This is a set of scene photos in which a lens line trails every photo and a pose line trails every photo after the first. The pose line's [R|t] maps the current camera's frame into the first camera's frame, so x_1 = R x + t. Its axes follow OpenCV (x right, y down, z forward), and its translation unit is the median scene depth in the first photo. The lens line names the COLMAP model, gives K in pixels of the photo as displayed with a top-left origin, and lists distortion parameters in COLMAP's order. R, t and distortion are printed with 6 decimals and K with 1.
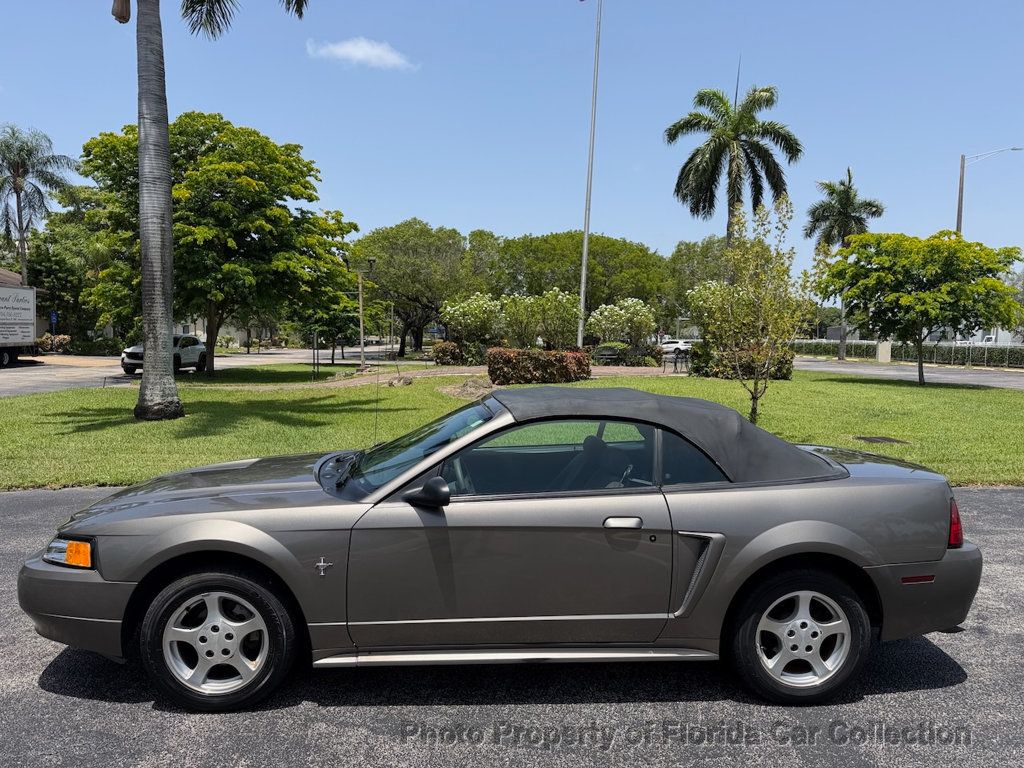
lens RADIAL K [[740.0, 0, 515.0], [0, 740.0, 385.6], [0, 0, 1]] dist [0.027117, -0.032886]
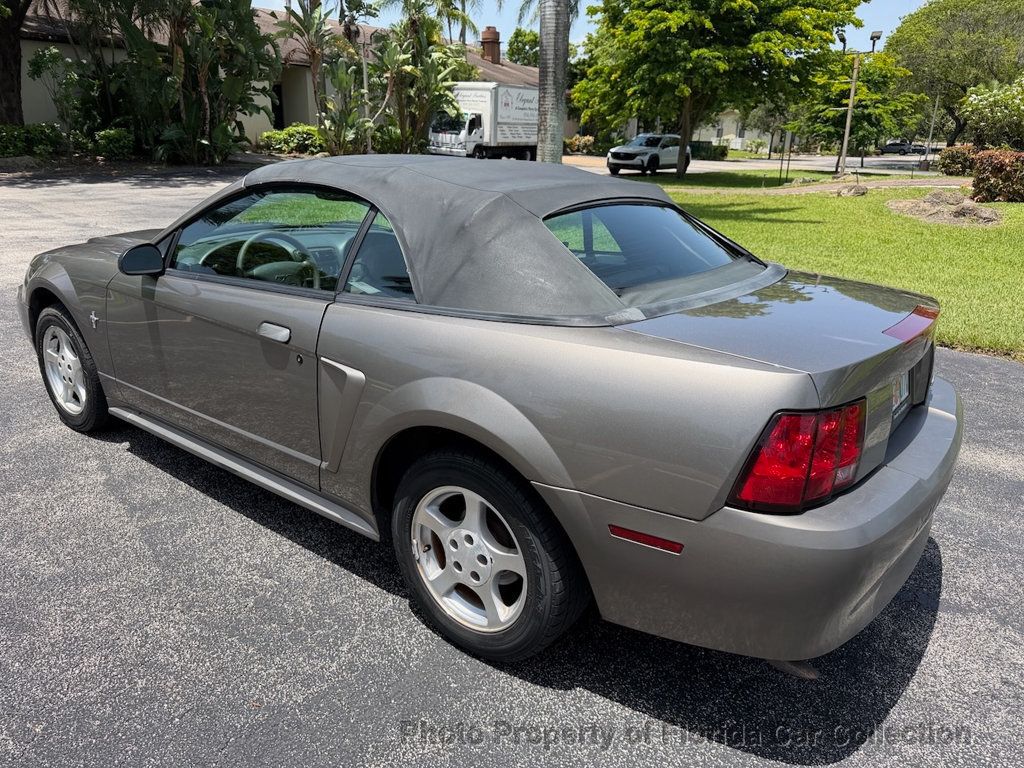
lens RADIAL K [[740.0, 0, 512.9], [0, 740.0, 396.8], [0, 0, 1]] dist [0.027117, -0.032886]
pose [[0.742939, 0.225154, -0.630355, 0.335886], [-0.055192, 0.959128, 0.277538, 0.011862], [0.667080, -0.171403, 0.725000, 0.251329]]
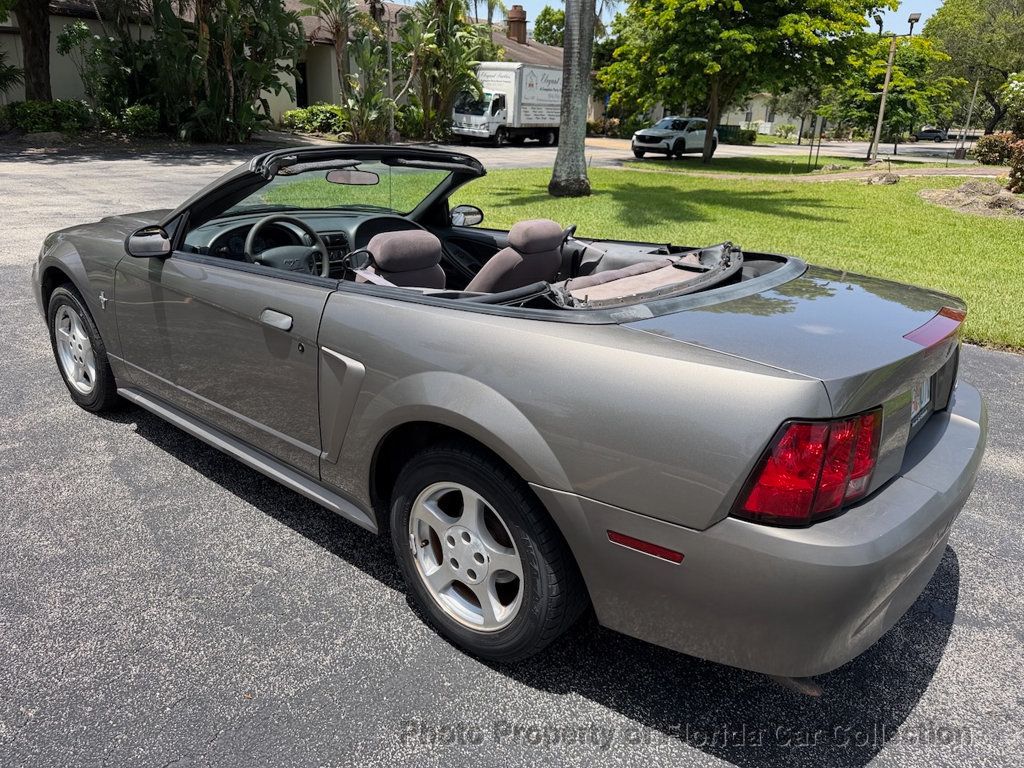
lens RADIAL K [[740.0, 0, 504.2], [0, 740.0, 397.0], [0, 0, 1]] dist [0.027117, -0.032886]
pose [[0.713758, 0.258247, -0.651043, 0.334343], [-0.069031, 0.950954, 0.301530, 0.009394], [0.696982, -0.170278, 0.696579, 0.261340]]
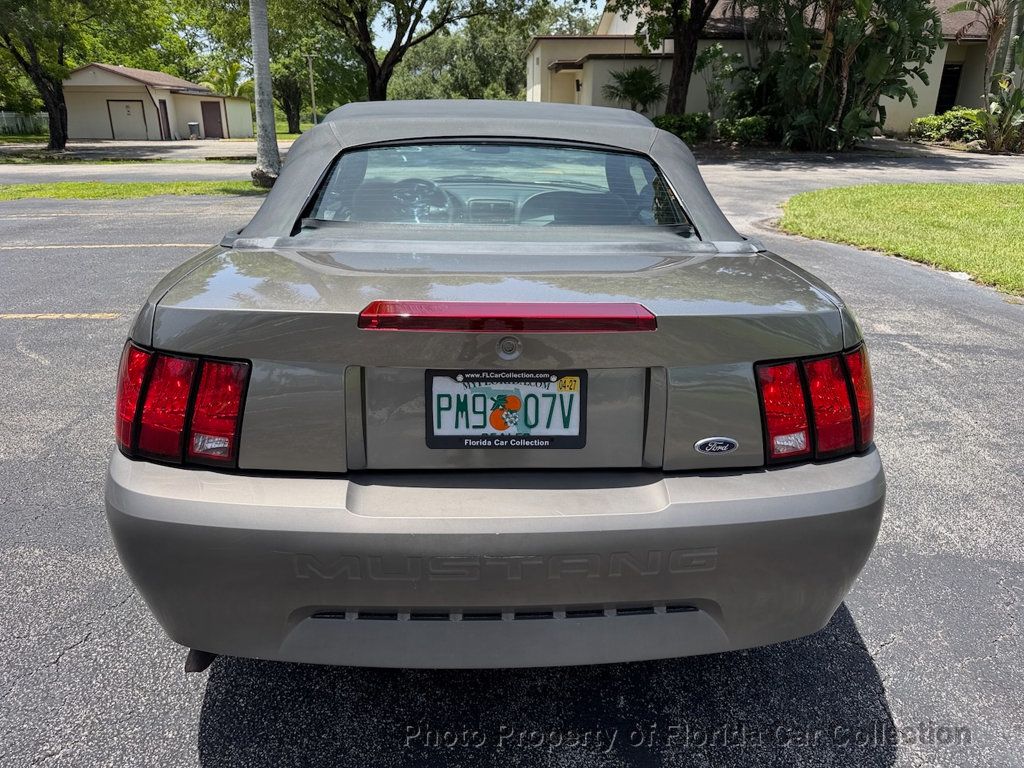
lens RADIAL K [[740.0, 0, 510.8], [0, 740.0, 385.0], [0, 0, 1]] dist [0.027117, -0.032886]
pose [[-0.027206, 0.326068, -0.944955, 0.433581], [-0.072717, 0.942155, 0.327196, 0.016171], [0.996981, 0.077616, -0.001922, 0.521460]]
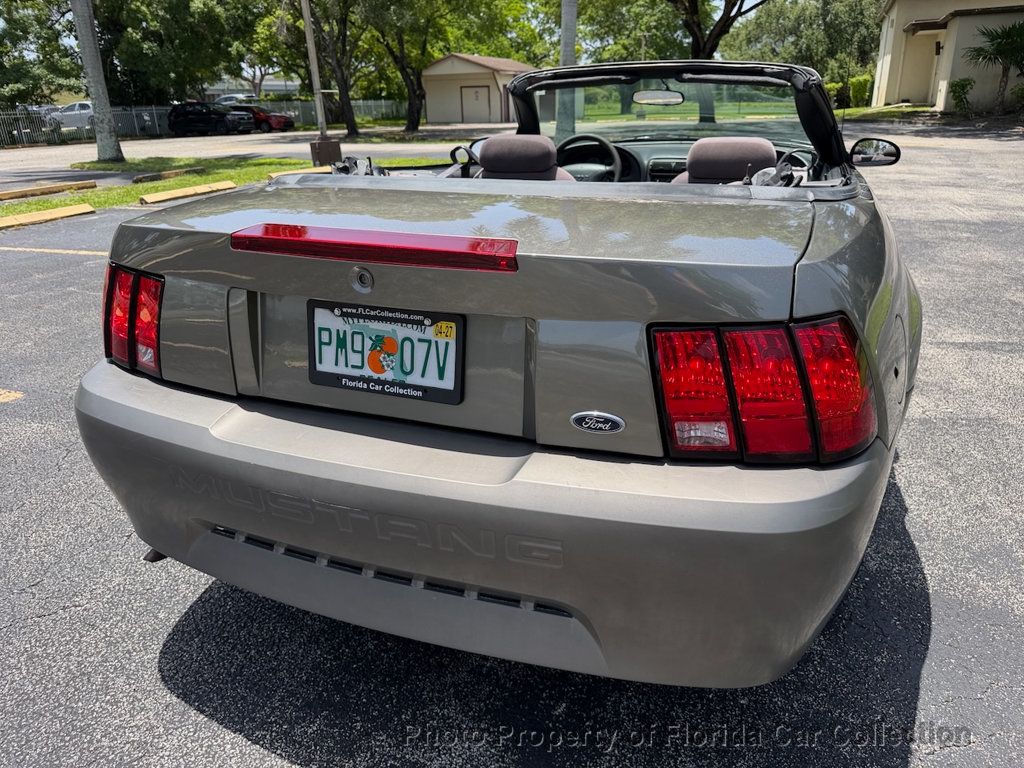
lens RADIAL K [[740.0, 0, 511.4], [0, 740.0, 392.1], [0, 0, 1]] dist [0.027117, -0.032886]
pose [[-0.430583, 0.326365, -0.841477, 0.401590], [-0.043767, 0.923685, 0.380644, 0.023577], [0.901489, 0.200728, -0.383440, 0.595632]]
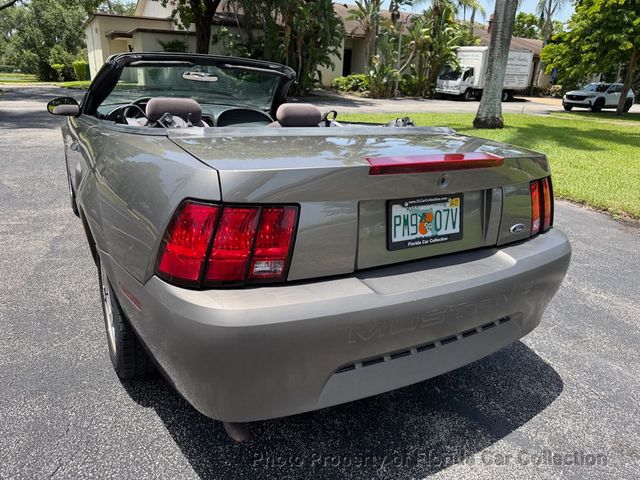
lens RADIAL K [[462.5, 0, 317.4], [0, 462.5, 244.8], [0, 0, 1]] dist [0.027117, -0.032886]
pose [[0.427316, 0.304503, -0.851281, 0.412826], [-0.090601, 0.951258, 0.294786, 0.034814], [0.899551, -0.048840, 0.434076, 0.420646]]
